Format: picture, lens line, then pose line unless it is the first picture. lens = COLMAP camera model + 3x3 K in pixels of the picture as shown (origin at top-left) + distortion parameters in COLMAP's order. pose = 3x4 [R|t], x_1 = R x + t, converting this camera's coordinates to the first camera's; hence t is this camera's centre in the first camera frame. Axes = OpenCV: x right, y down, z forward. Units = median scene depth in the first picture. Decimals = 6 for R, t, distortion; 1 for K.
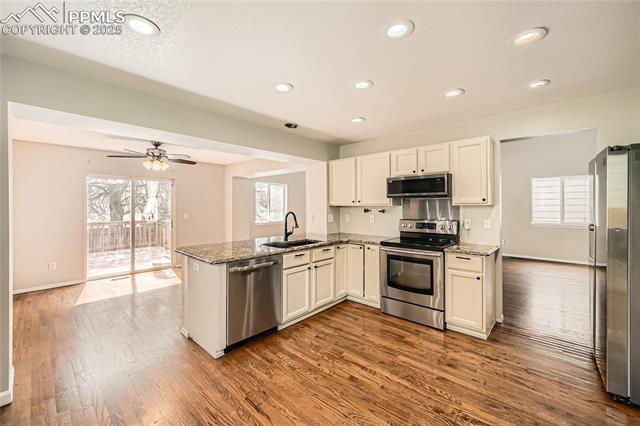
lens RADIAL K [[253.6, 0, 322.6], [0, 253.6, 206.5], [0, 0, 1]] dist [0.000271, -0.000043]
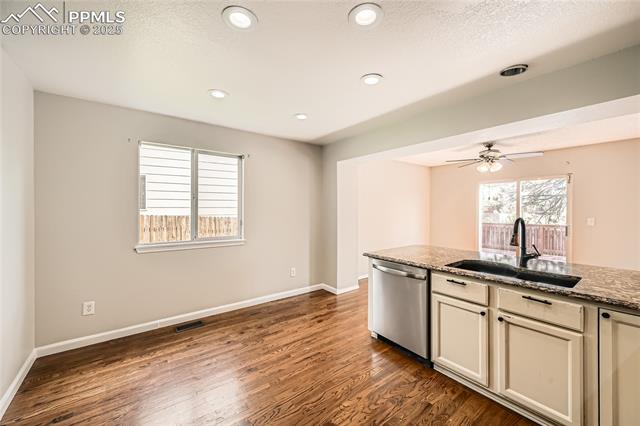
lens RADIAL K [[253.6, 0, 322.3], [0, 253.6, 211.3], [0, 0, 1]] dist [0.000271, -0.000043]
pose [[-0.172722, 0.013018, -0.984885, 0.634252], [-0.002192, 0.999905, 0.013601, -0.001304], [0.984968, 0.004508, -0.172677, 0.790371]]
